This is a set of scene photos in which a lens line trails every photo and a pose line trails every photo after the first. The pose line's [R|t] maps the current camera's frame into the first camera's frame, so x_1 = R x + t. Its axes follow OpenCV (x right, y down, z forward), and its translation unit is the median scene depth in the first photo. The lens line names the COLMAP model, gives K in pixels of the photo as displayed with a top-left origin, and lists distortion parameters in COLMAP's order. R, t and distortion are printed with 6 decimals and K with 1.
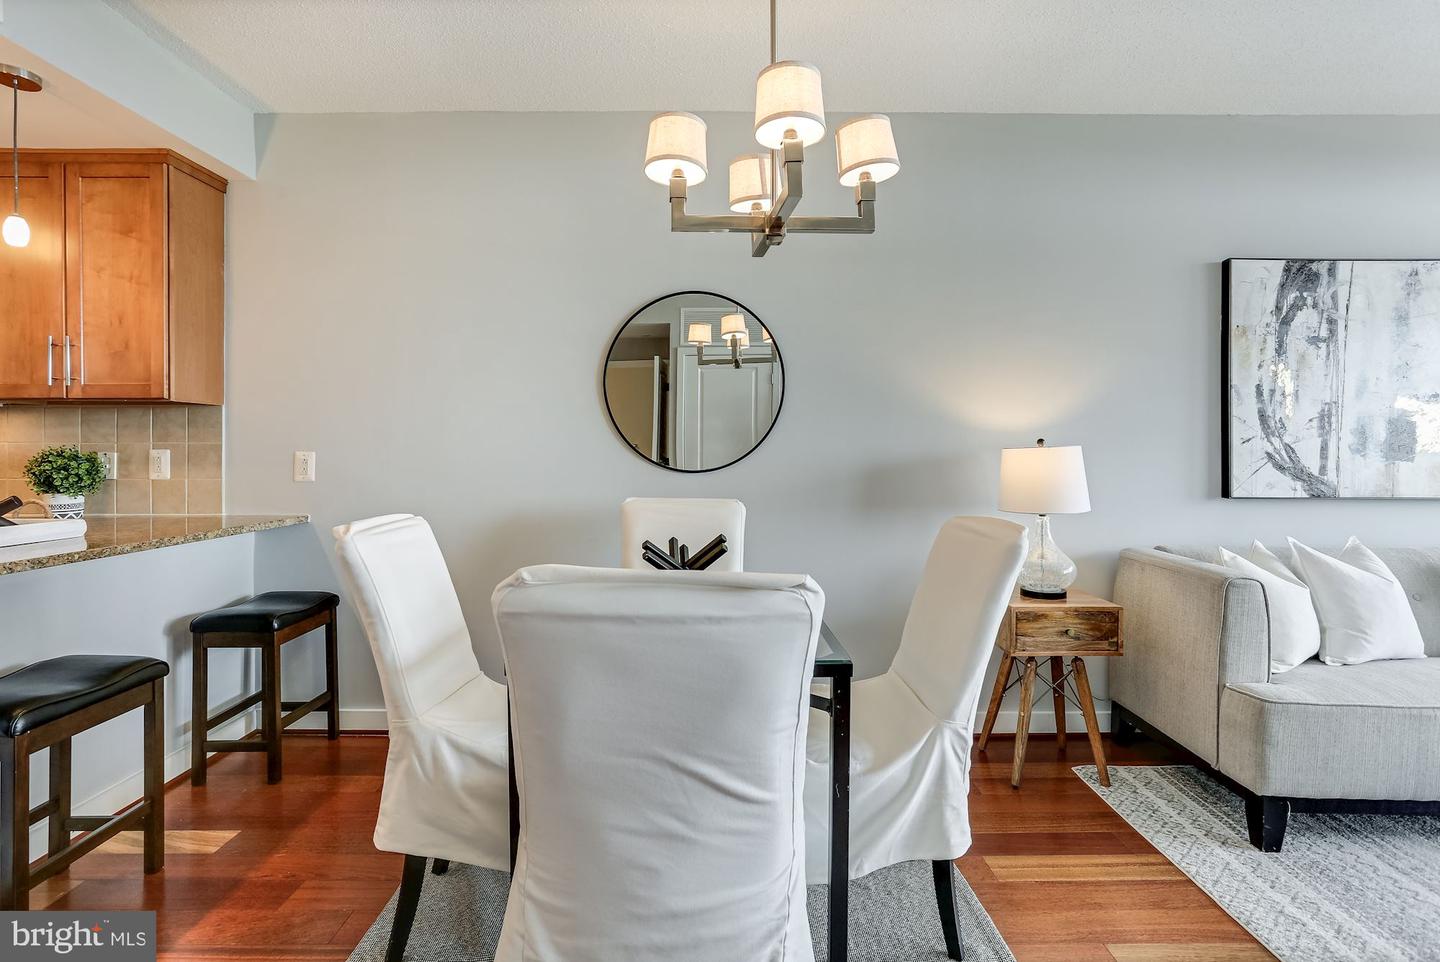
lens RADIAL K [[710.2, 0, 716.0], [0, 710.2, 449.8], [0, 0, 1]] dist [-0.028389, 0.017398]
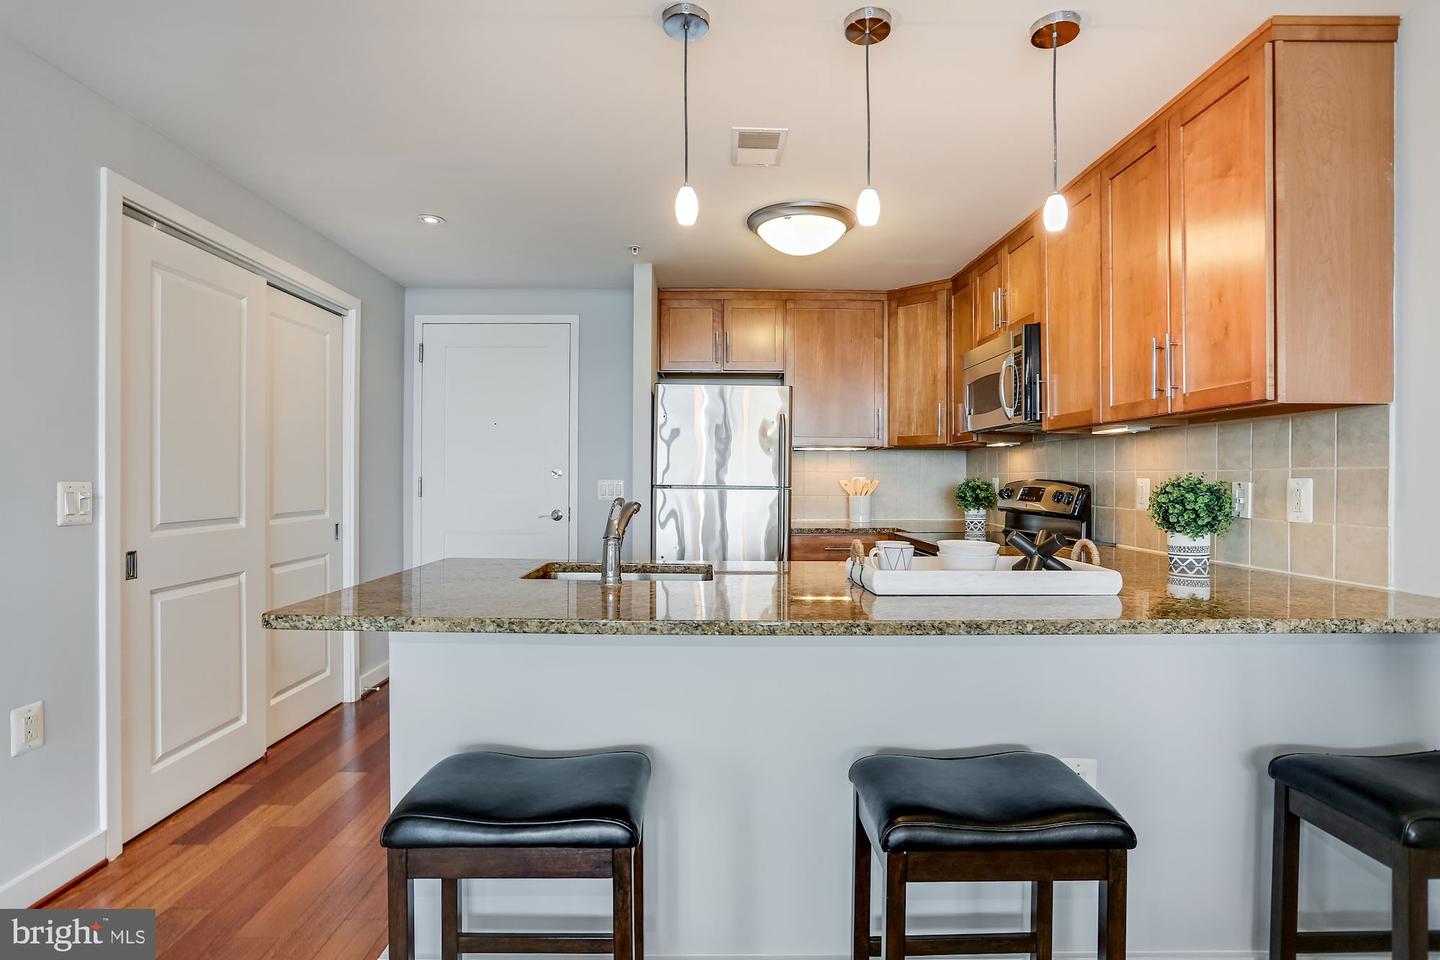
lens RADIAL K [[721.3, 0, 719.3], [0, 721.3, 478.0], [0, 0, 1]] dist [-0.047465, 0.022799]
pose [[0.018359, 0.000248, -0.999831, -0.124291], [-0.003287, 0.999995, 0.000188, 0.001098], [0.999826, 0.003283, 0.018360, 0.435975]]
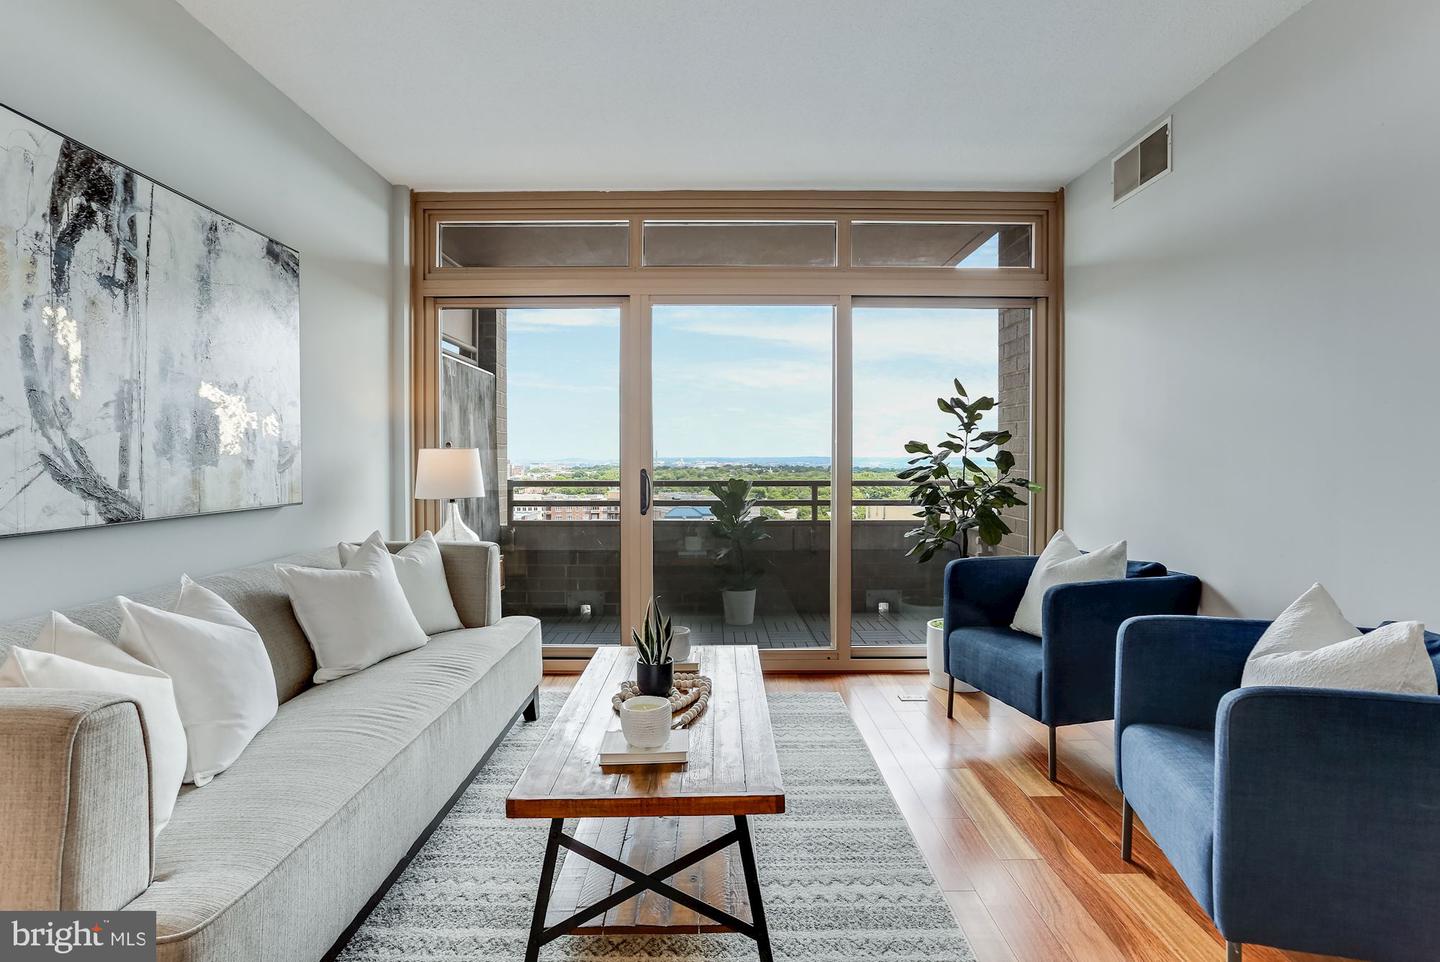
lens RADIAL K [[719.1, 0, 710.8], [0, 719.1, 467.3], [0, 0, 1]] dist [-0.040409, 0.028732]
pose [[0.004351, -0.018671, 0.999816, 0.194799], [0.000101, 0.999826, 0.018671, 0.003508], [-0.999991, 0.000020, 0.004352, 0.439868]]
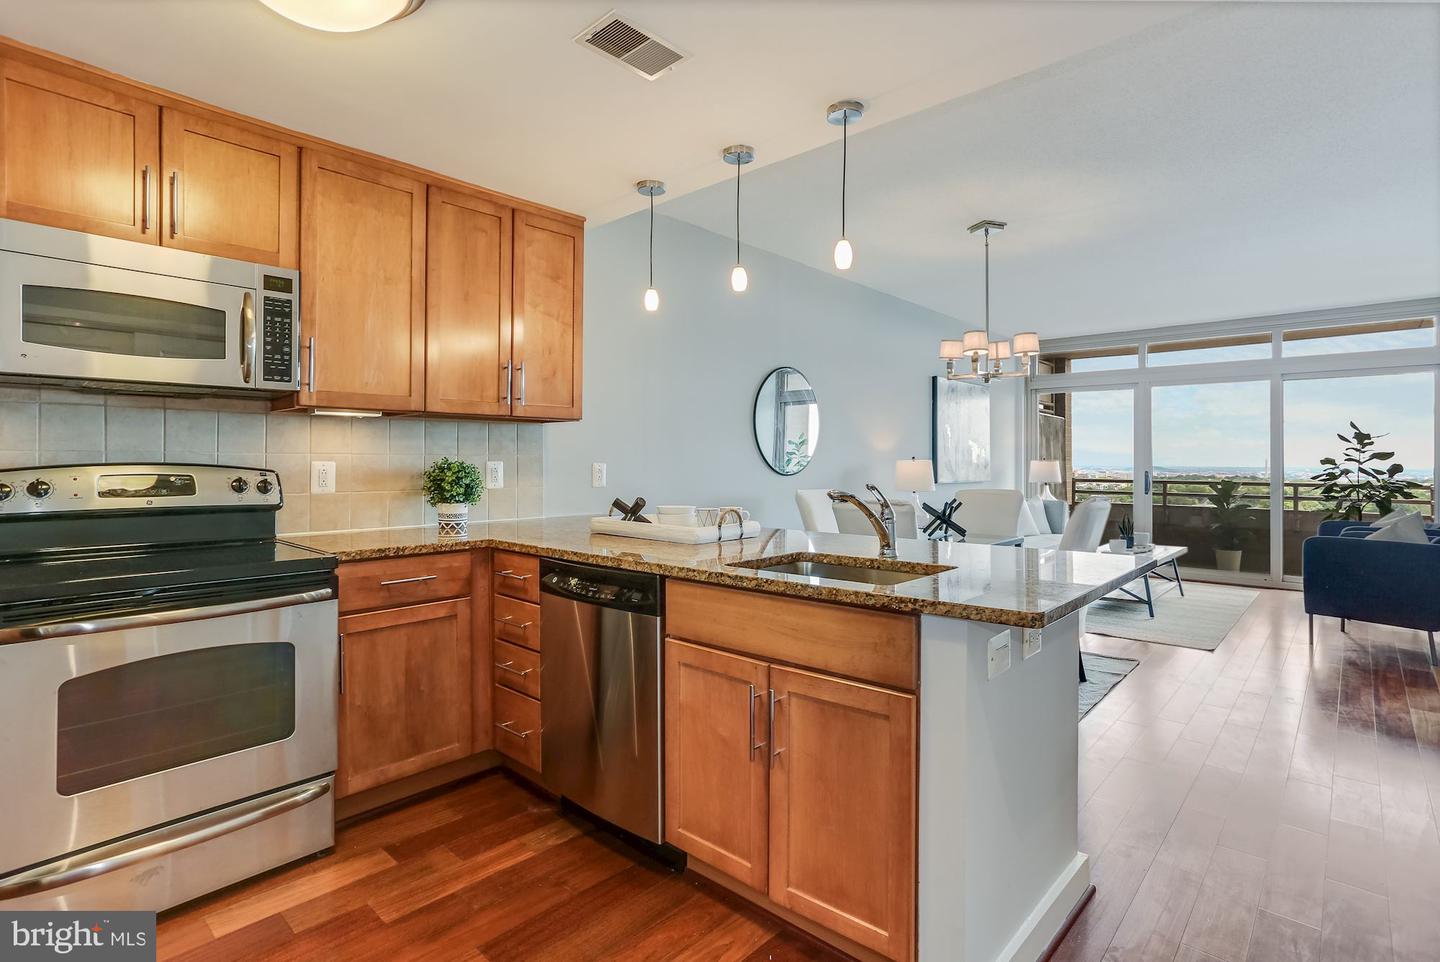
lens RADIAL K [[716.8, 0, 711.0], [0, 716.8, 461.2], [0, 0, 1]] dist [-0.046165, 0.031636]
pose [[0.680685, 0.001405, 0.732575, -1.410506], [-0.004464, 0.999988, 0.002229, -0.004691], [-0.732563, -0.004788, 0.680683, -0.013104]]
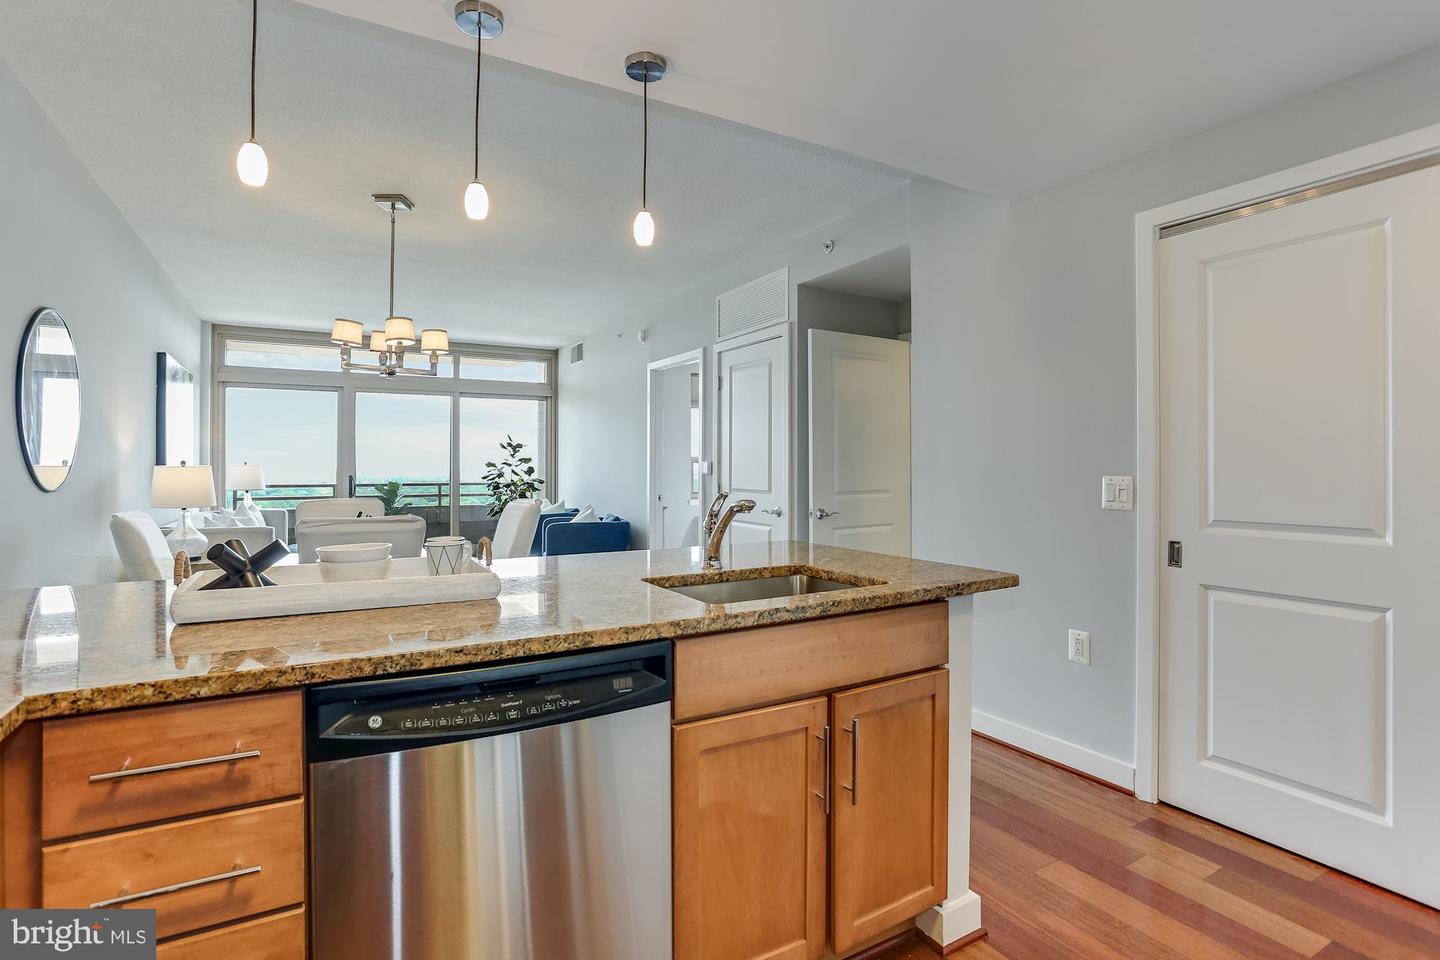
lens RADIAL K [[719.1, 0, 710.8], [0, 719.1, 466.3], [0, 0, 1]] dist [-0.040409, 0.028732]
pose [[-0.491744, -0.001689, 0.870738, -1.362391], [0.000075, 0.999998, 0.001983, -0.007062], [-0.870740, 0.001040, -0.491743, 0.700922]]
